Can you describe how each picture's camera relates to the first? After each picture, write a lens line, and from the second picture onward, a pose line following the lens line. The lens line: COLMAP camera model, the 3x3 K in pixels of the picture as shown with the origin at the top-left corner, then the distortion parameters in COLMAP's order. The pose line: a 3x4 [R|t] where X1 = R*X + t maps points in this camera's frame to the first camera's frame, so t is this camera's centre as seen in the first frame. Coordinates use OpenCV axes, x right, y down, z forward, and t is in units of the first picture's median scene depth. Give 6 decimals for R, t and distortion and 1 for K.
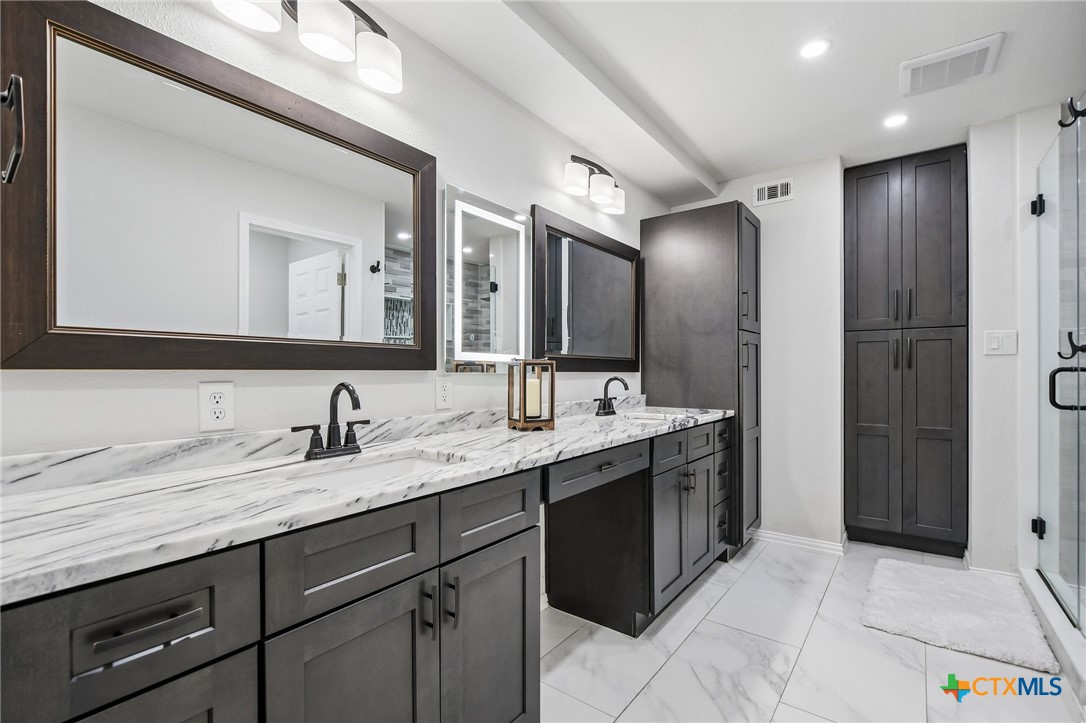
lens RADIAL K [[489.8, 0, 543.0], [0, 489.8, 361.5], [0, 0, 1]] dist [-0.009694, -0.000235]
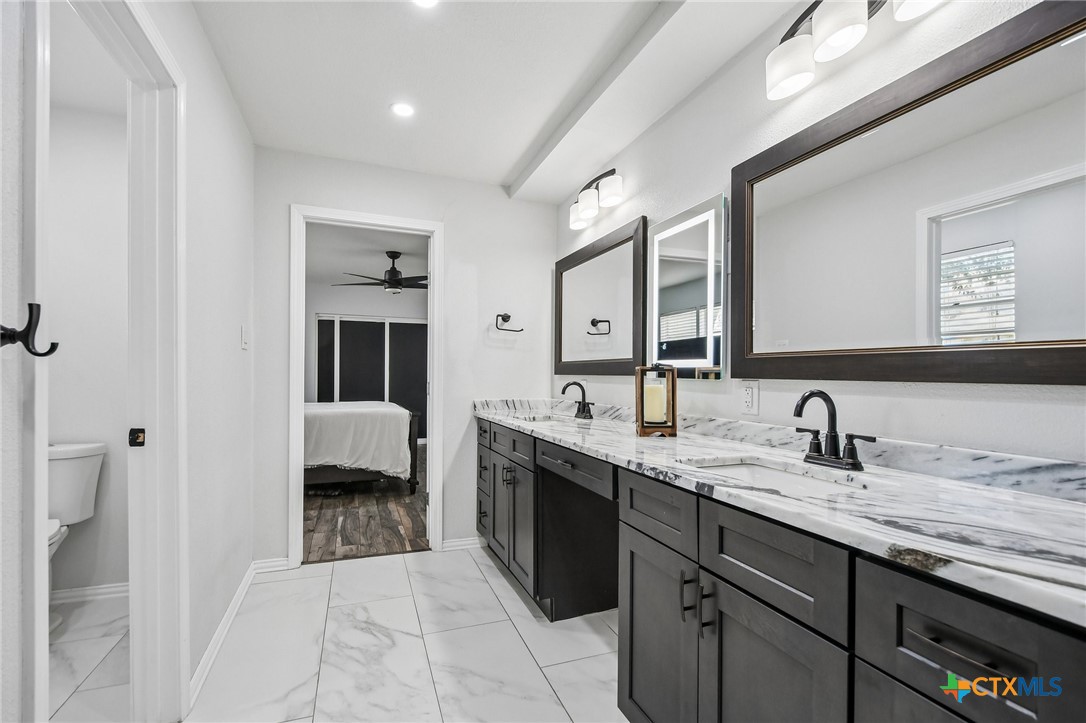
lens RADIAL K [[468.3, 0, 544.2], [0, 468.3, 381.5], [0, 0, 1]] dist [-0.022574, 0.000153]
pose [[-0.527936, 0.001284, -0.849283, 0.849655], [-0.000507, 0.999998, 0.001827, 0.026215], [0.849284, 0.001395, -0.527935, 1.230829]]
